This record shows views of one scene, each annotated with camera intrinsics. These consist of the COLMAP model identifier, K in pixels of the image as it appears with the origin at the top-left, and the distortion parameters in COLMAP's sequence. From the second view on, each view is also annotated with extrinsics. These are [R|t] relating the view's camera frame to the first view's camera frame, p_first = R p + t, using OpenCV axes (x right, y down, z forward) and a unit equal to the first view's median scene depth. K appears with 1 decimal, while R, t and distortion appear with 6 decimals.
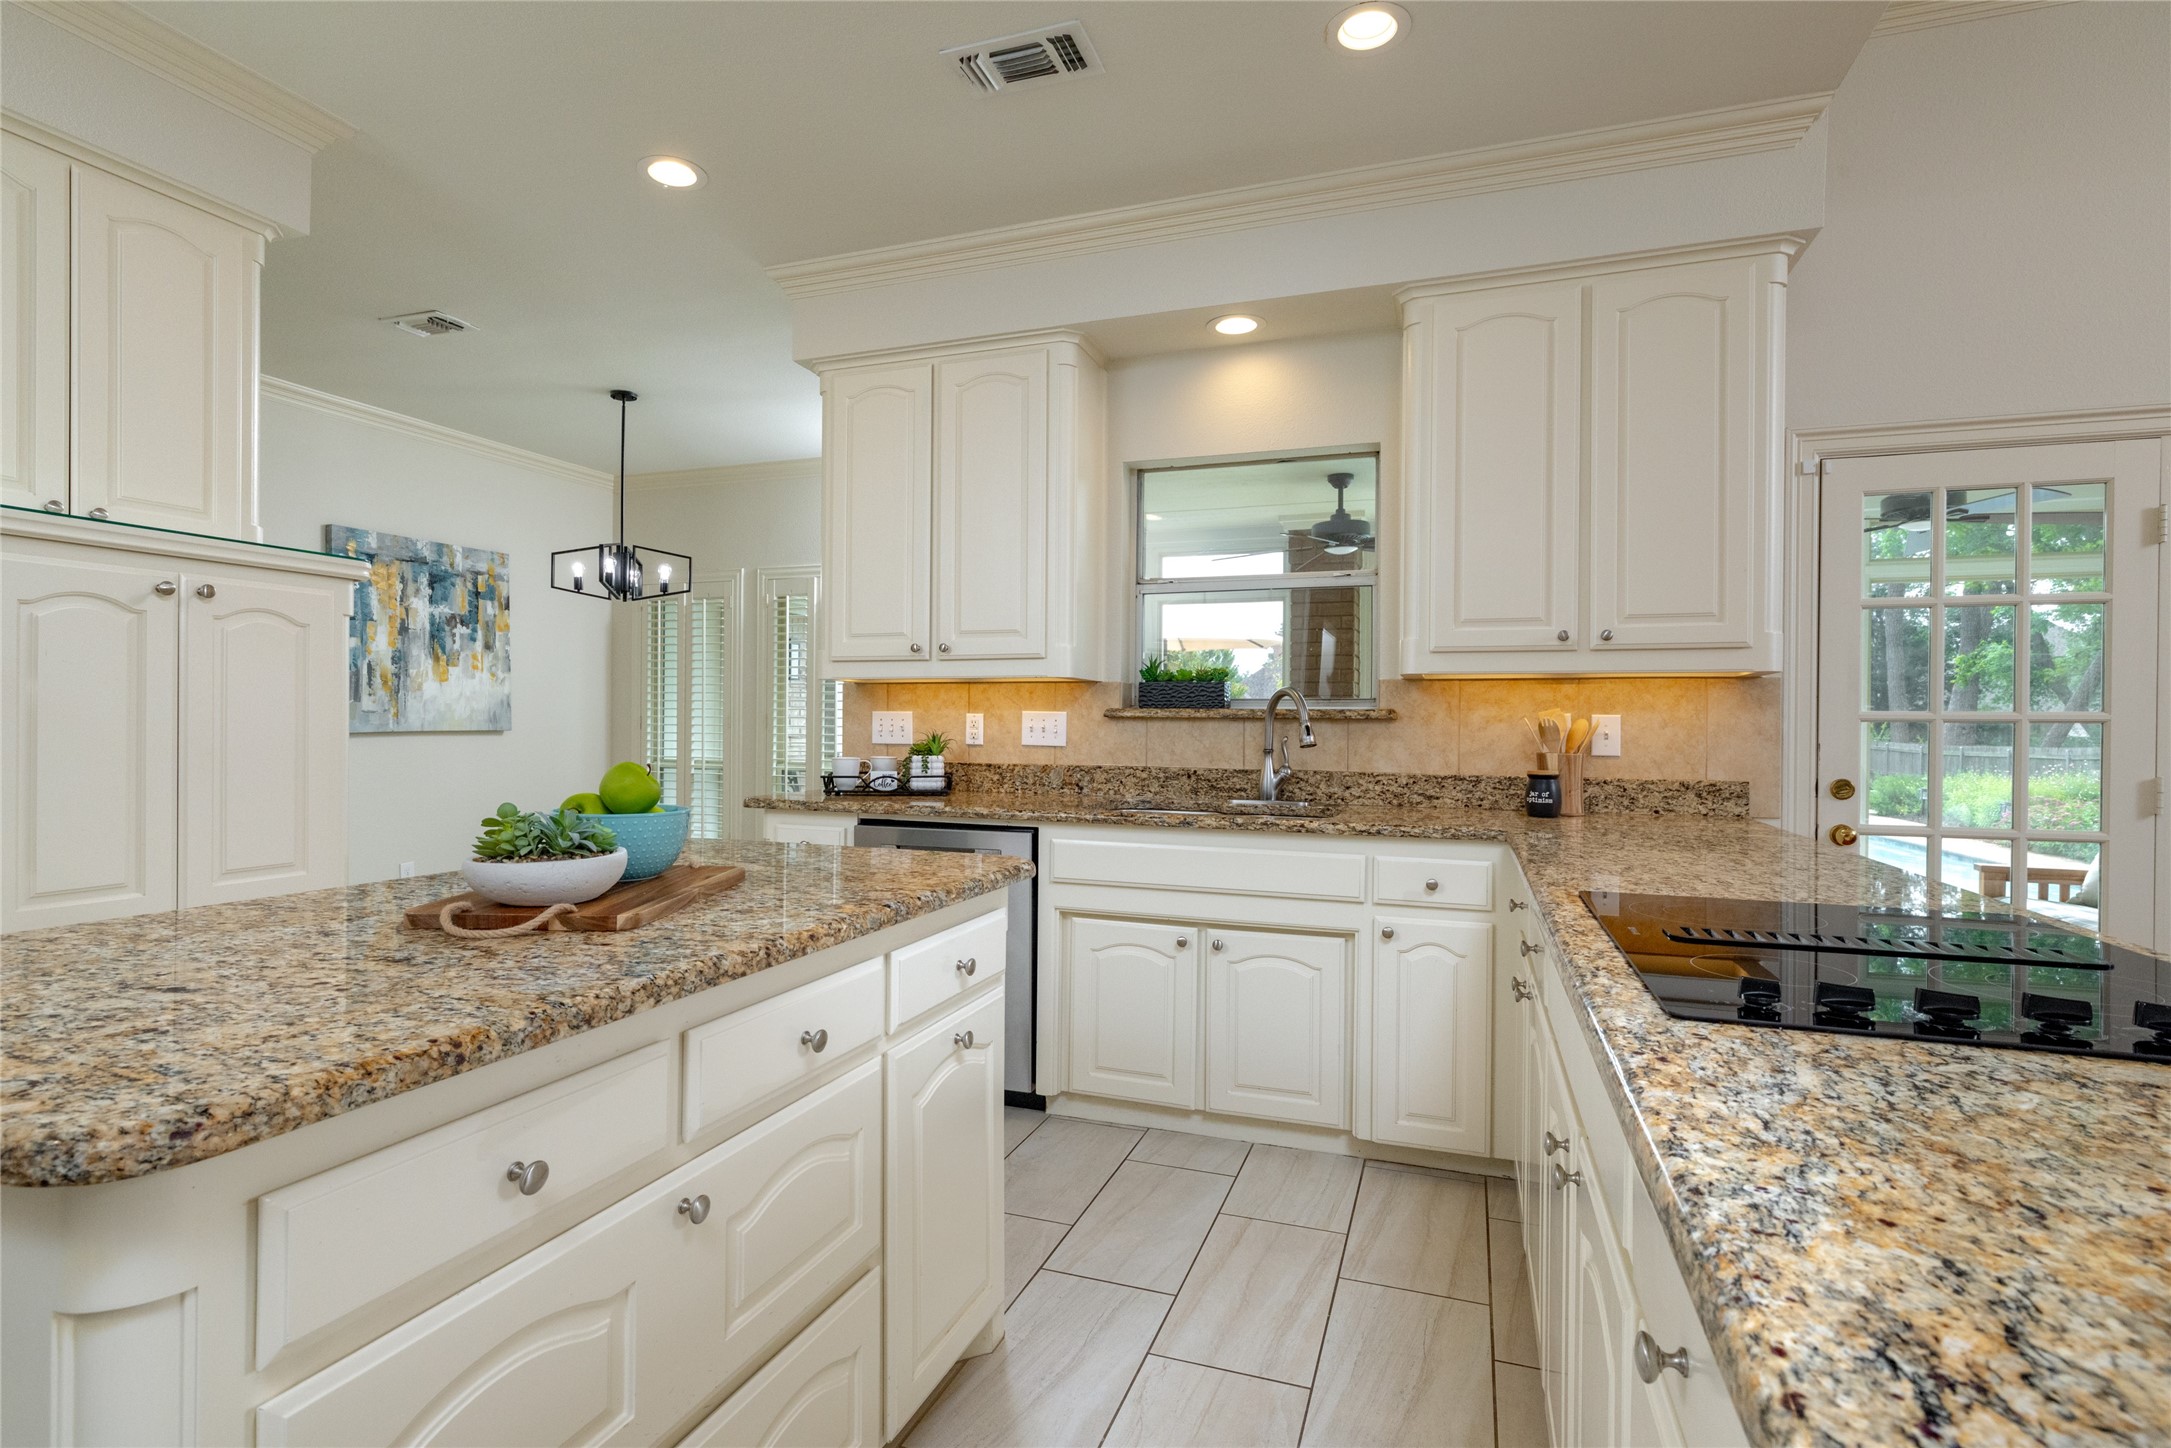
lens RADIAL K [[1058.6, 0, 1085.5], [0, 1058.6, 724.0], [0, 0, 1]] dist [0.000493, -0.000007]
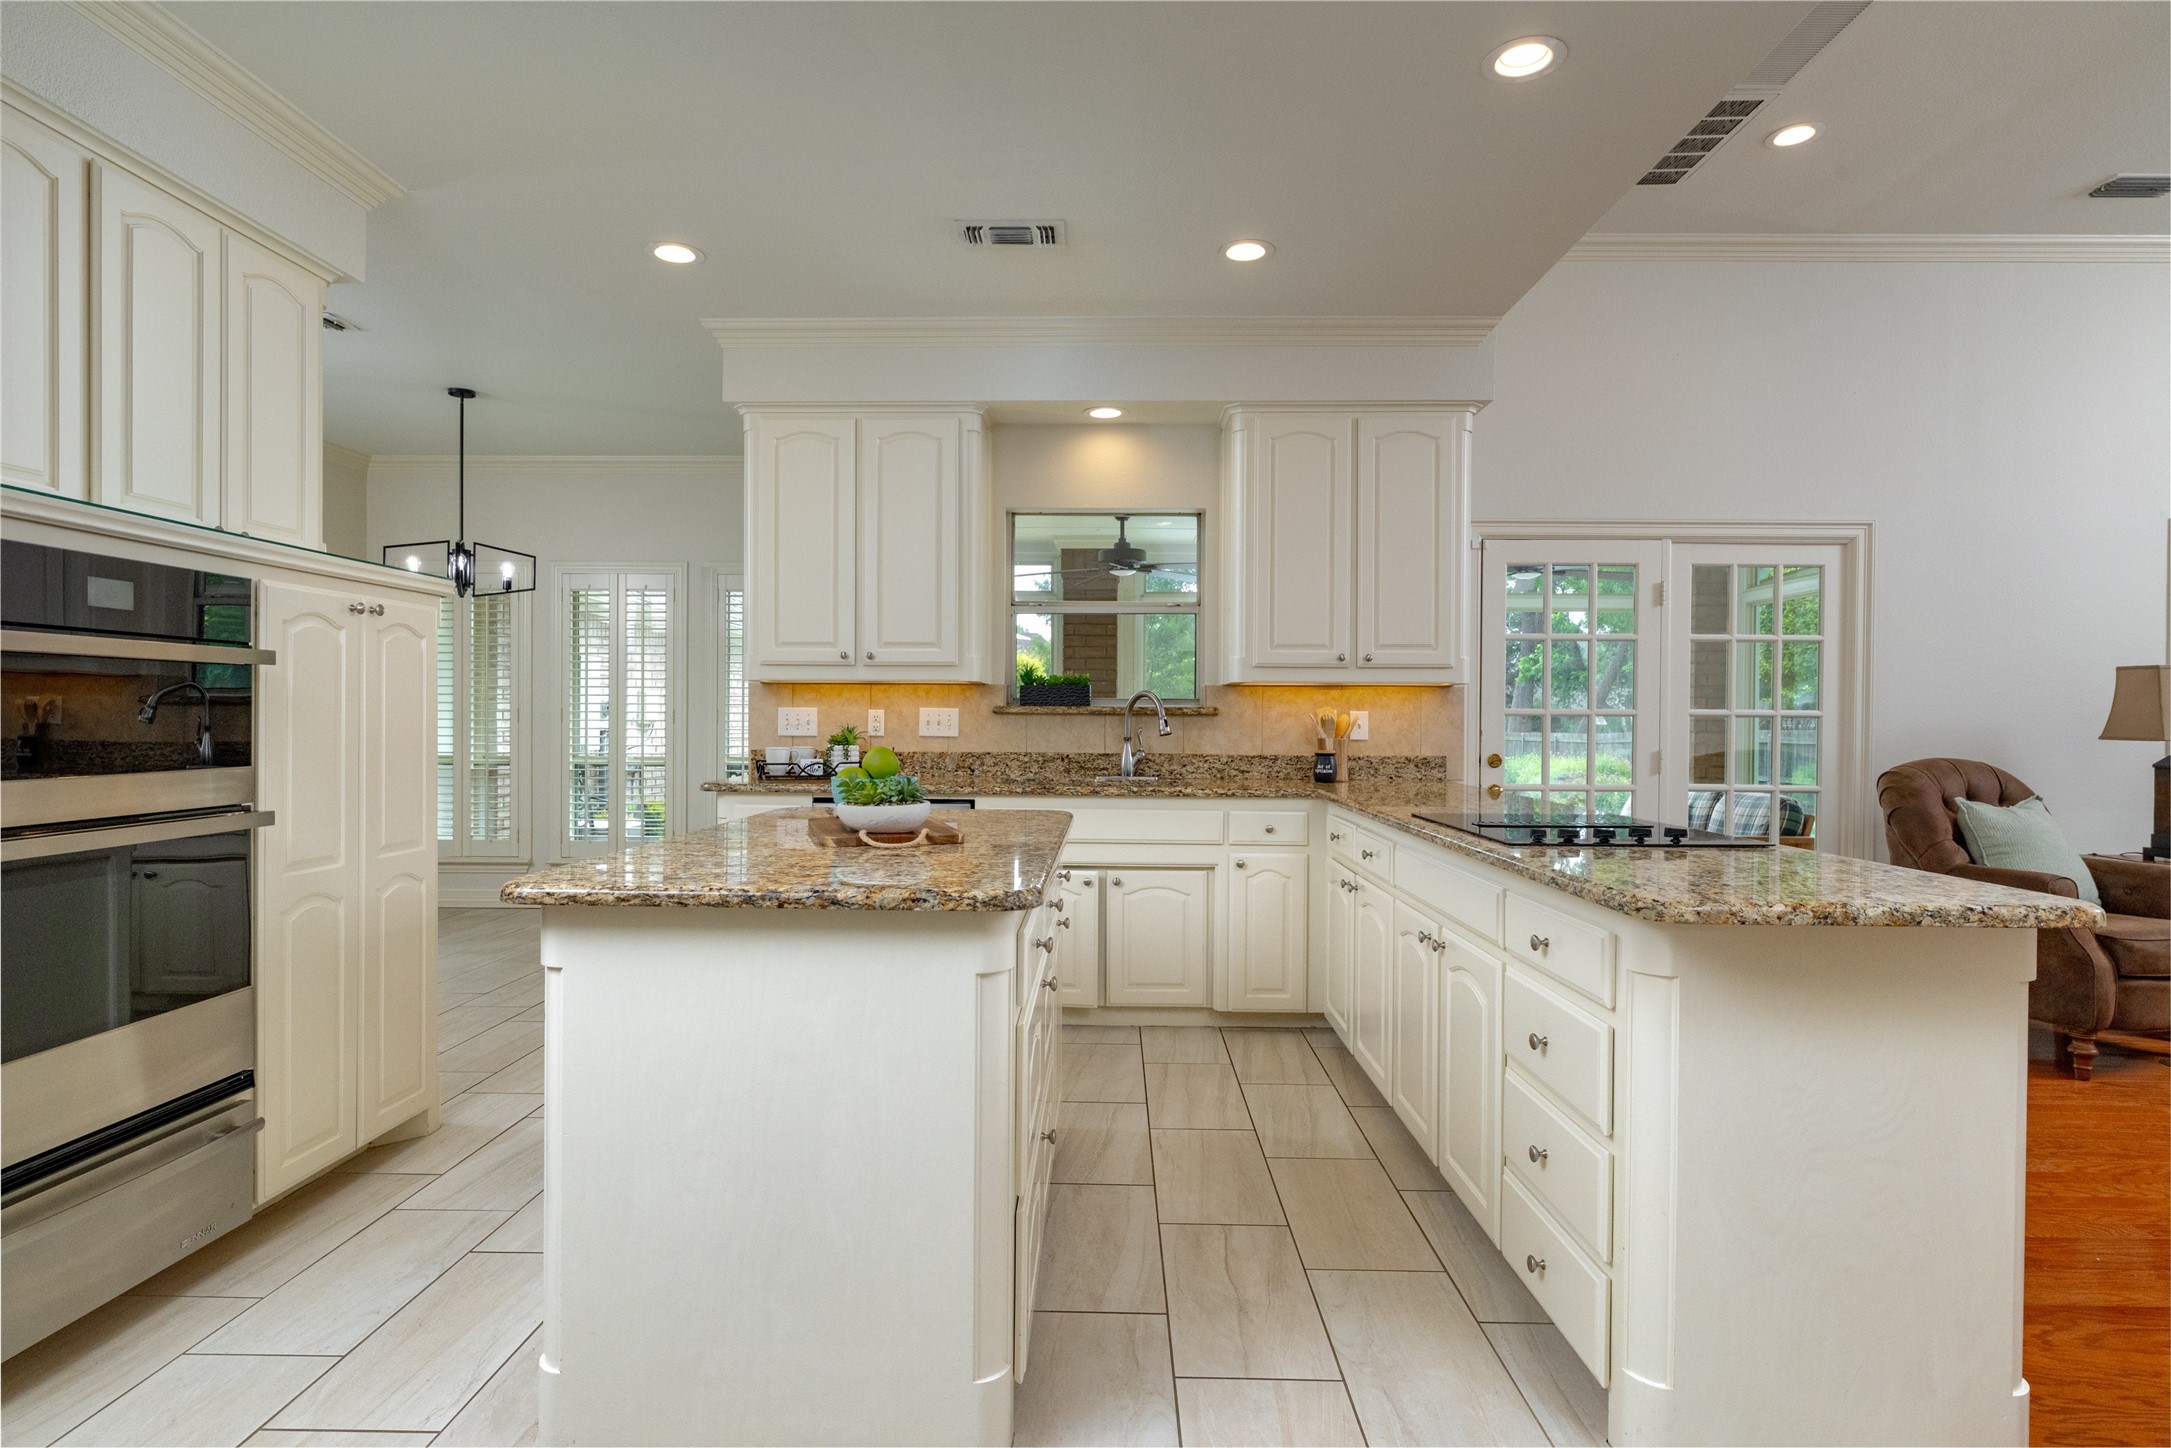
lens RADIAL K [[1115.2, 0, 1085.5], [0, 1115.2, 724.0], [0, 0, 1]] dist [-0.001512, 0.000661]
pose [[0.948309, -0.004090, 0.317321, -0.310721], [0.001757, 0.999969, 0.007640, -0.003405], [-0.317343, -0.006687, 0.948287, -0.289582]]
